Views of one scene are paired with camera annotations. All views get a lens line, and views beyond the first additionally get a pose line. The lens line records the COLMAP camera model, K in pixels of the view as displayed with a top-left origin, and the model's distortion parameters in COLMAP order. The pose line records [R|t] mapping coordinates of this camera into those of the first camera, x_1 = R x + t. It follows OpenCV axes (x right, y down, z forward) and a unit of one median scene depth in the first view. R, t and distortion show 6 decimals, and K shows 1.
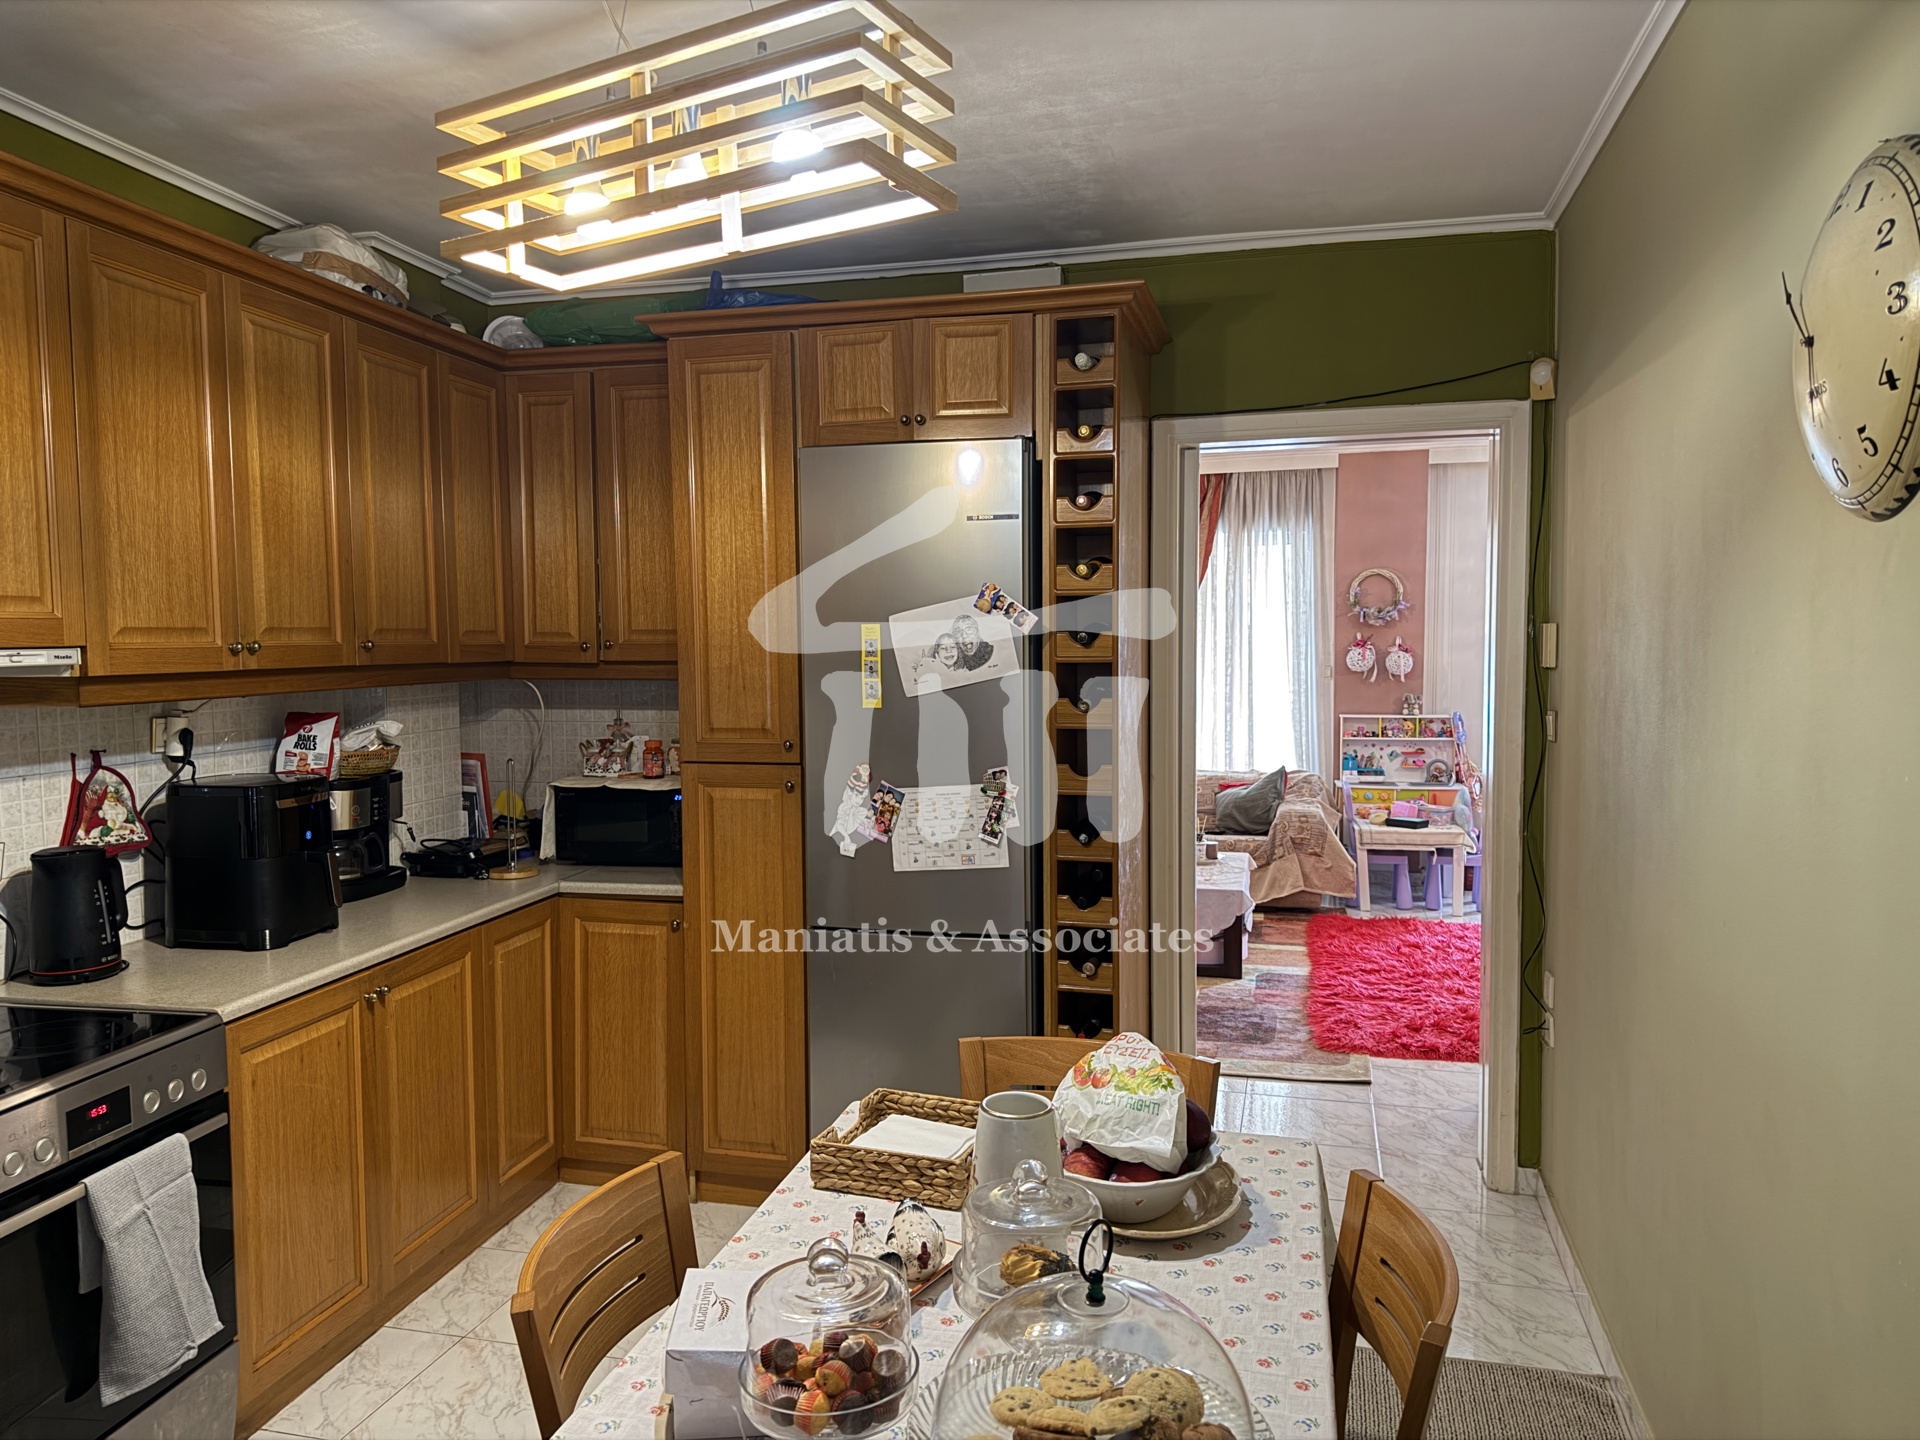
lens RADIAL K [[1352.2, 0, 957.6], [0, 1352.2, 719.4], [0, 0, 1]] dist [0.046854, -0.057575]
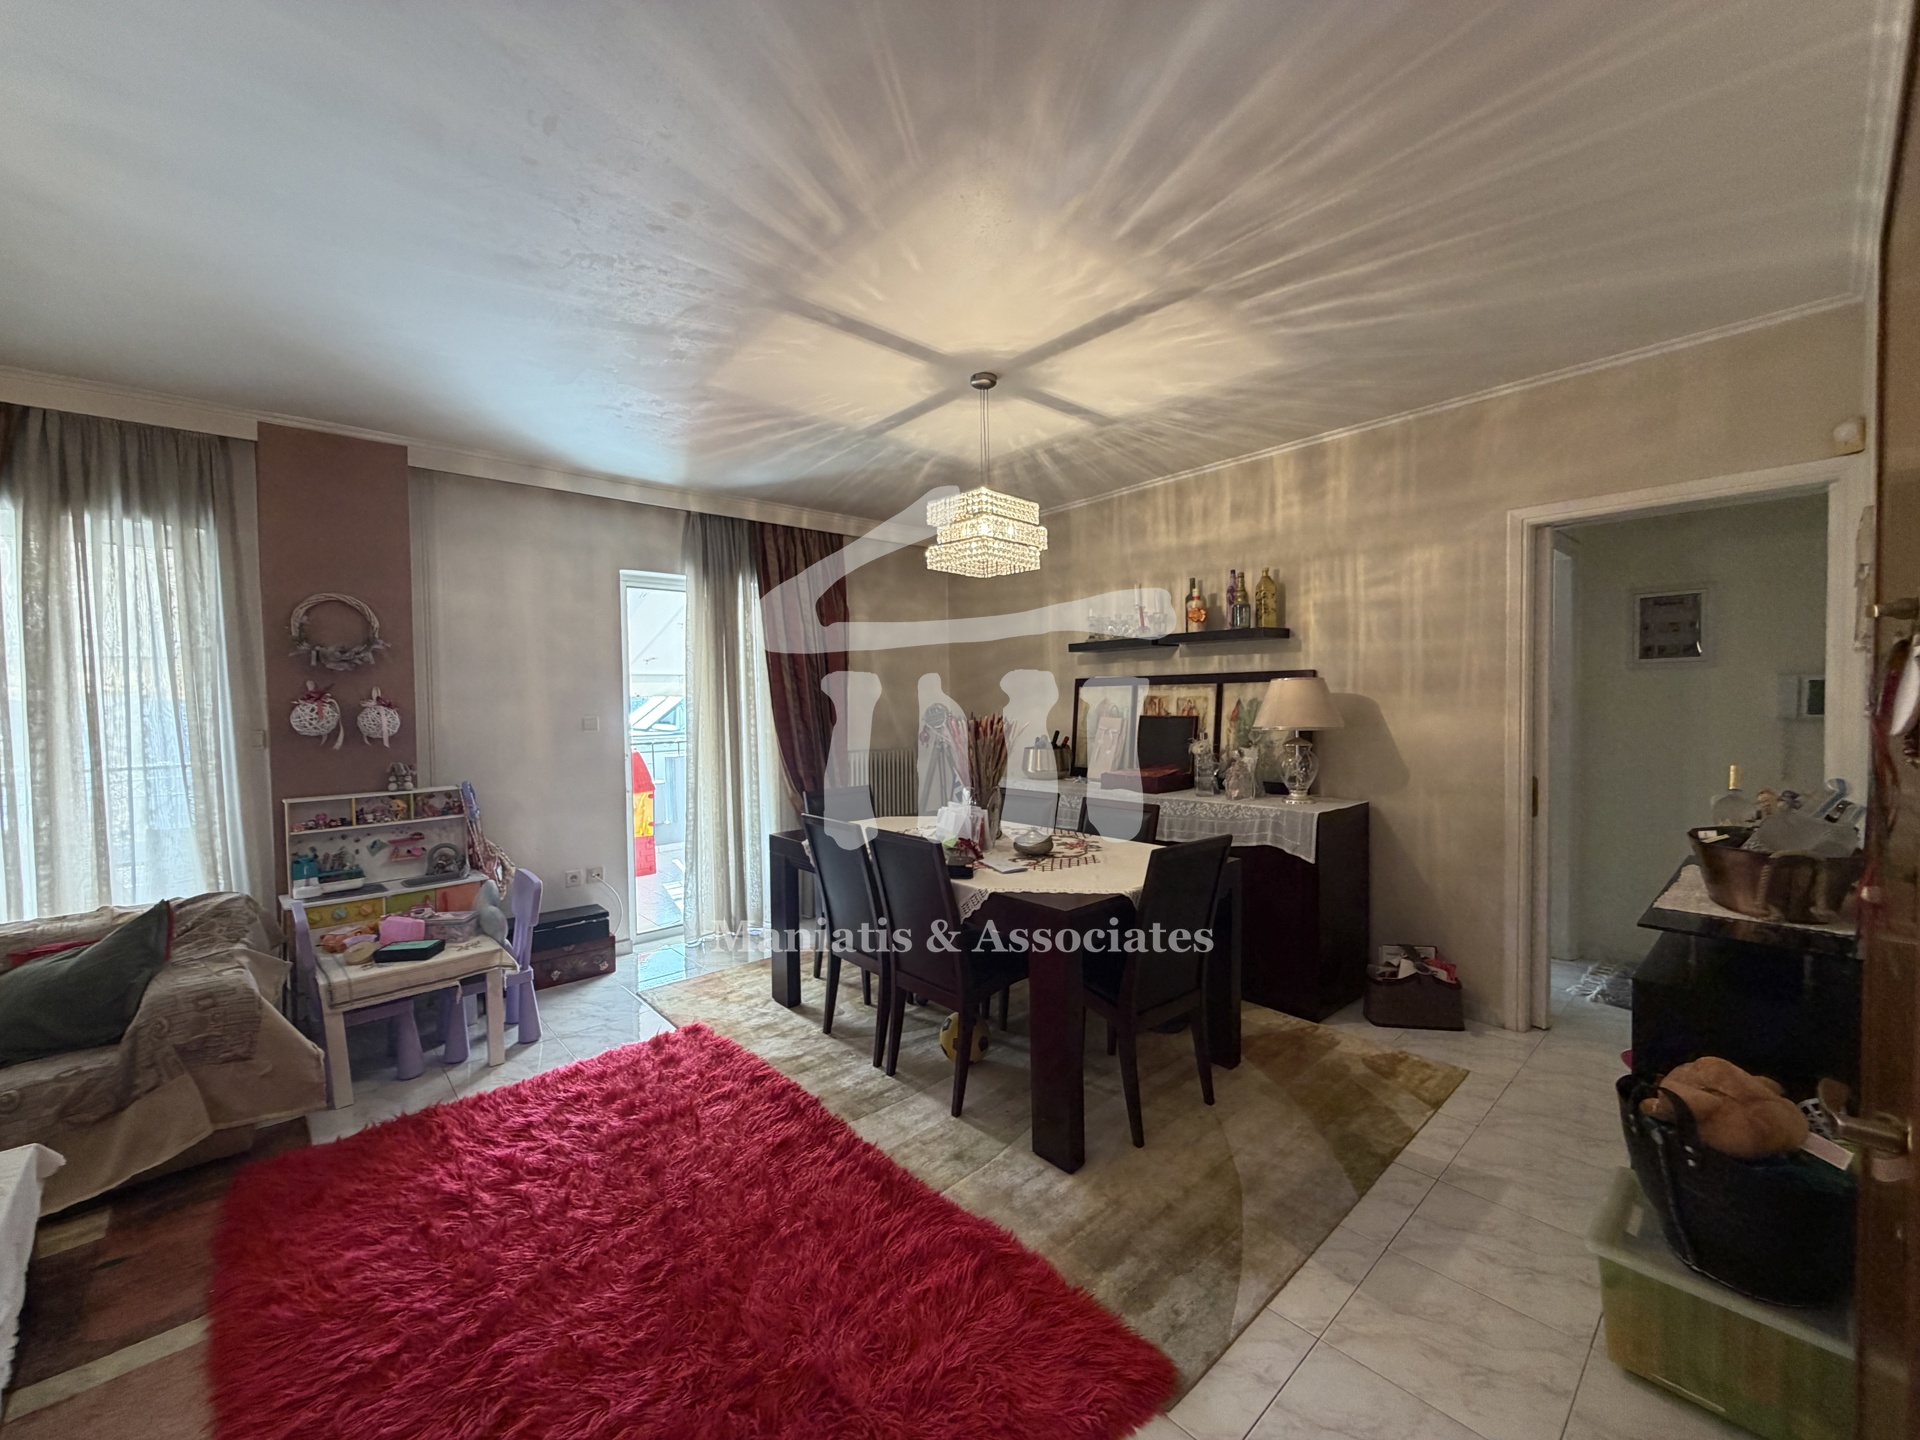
lens RADIAL K [[772.2, 0, 954.9], [0, 772.2, 722.7], [0, 0, 1]] dist [-0.002018, -0.000264]
pose [[0.554187, -0.027177, 0.831948, 0.358209], [0.063189, 0.997956, -0.009492, -0.042036], [-0.829990, 0.057830, 0.554772, 1.215926]]
